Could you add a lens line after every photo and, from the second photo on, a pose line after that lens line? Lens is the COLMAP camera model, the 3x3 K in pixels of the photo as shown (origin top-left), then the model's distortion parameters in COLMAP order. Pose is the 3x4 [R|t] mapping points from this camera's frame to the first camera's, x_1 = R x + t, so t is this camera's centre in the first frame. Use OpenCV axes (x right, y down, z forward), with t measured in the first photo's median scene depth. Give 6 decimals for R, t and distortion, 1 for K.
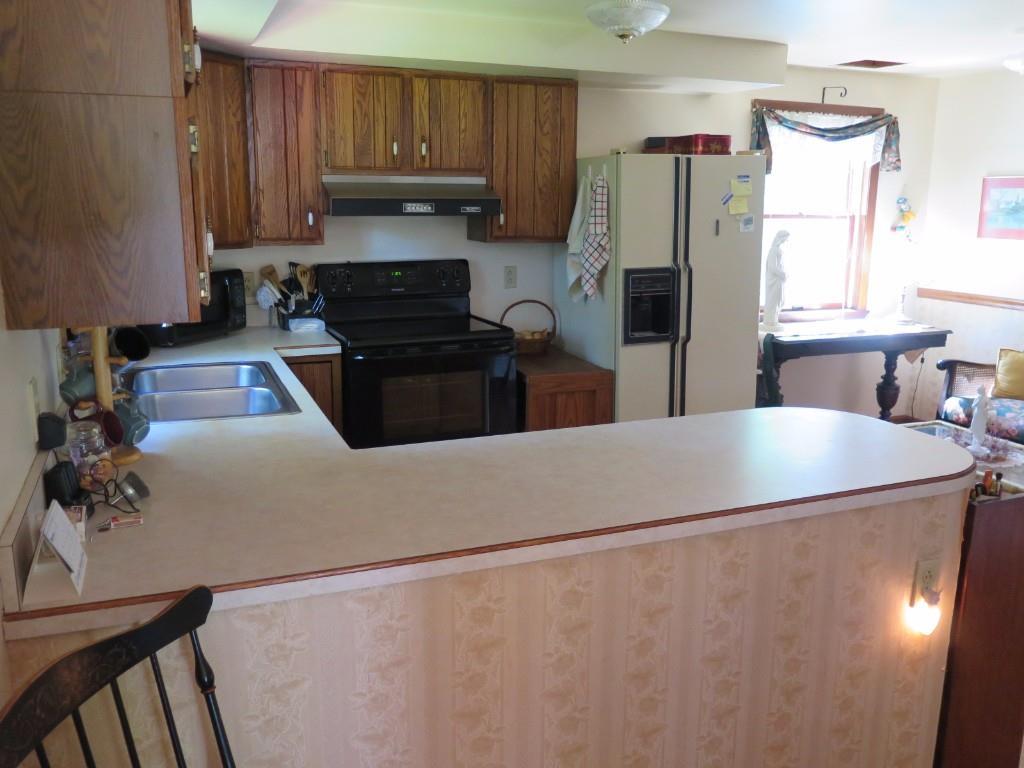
lens RADIAL K [[863.3, 0, 512.1], [0, 863.3, 381.6], [0, 0, 1]] dist [-0.017779, -0.019422]
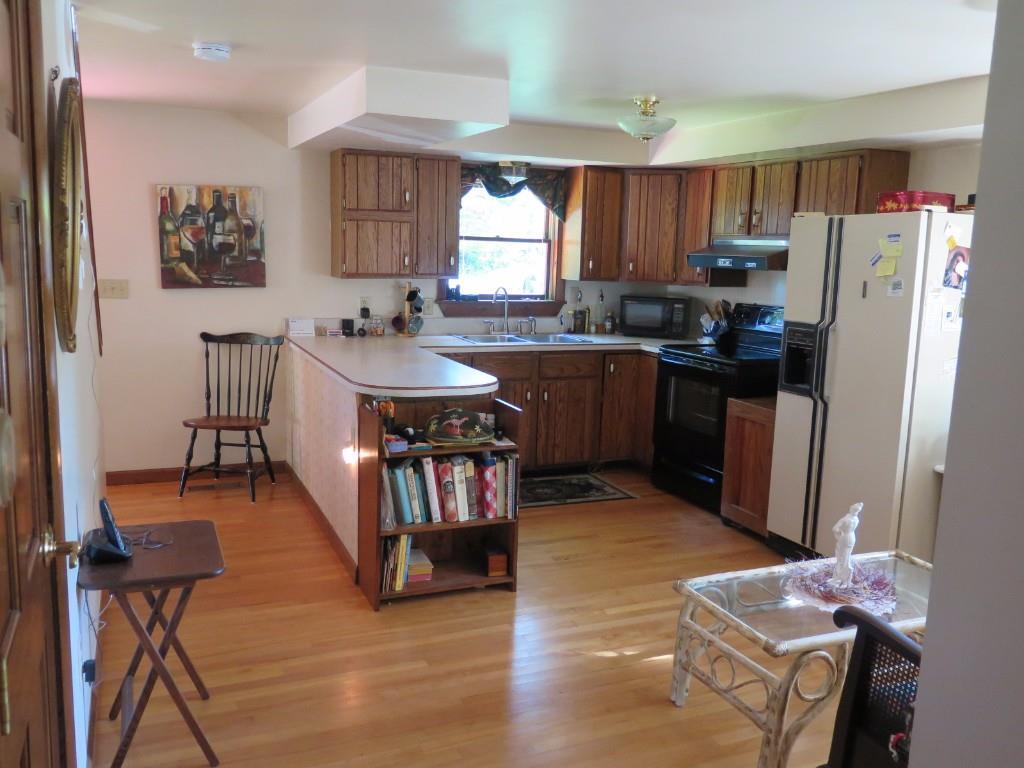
lens RADIAL K [[863.3, 0, 510.3], [0, 863.3, 384.0], [0, 0, 1]] dist [-0.017779, -0.019422]
pose [[0.021640, 0.152302, -0.988097, 1.173979], [-0.230983, 0.962351, 0.143275, -0.125059], [0.972717, 0.225133, 0.056004, 0.594520]]
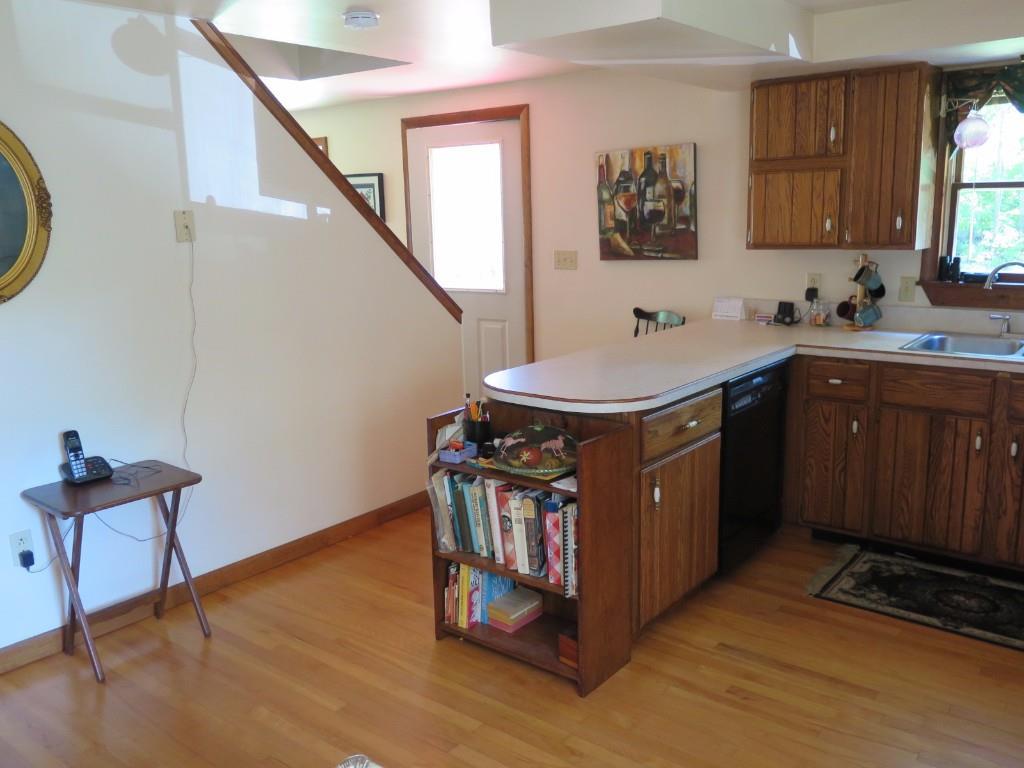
lens RADIAL K [[863.3, 0, 512.8], [0, 863.3, 380.9], [0, 0, 1]] dist [-0.017779, -0.019422]
pose [[-0.875022, 0.108779, -0.471704, 0.657867], [-0.078027, 0.929991, 0.359205, -0.223387], [0.477754, 0.351117, -0.805275, 1.079841]]
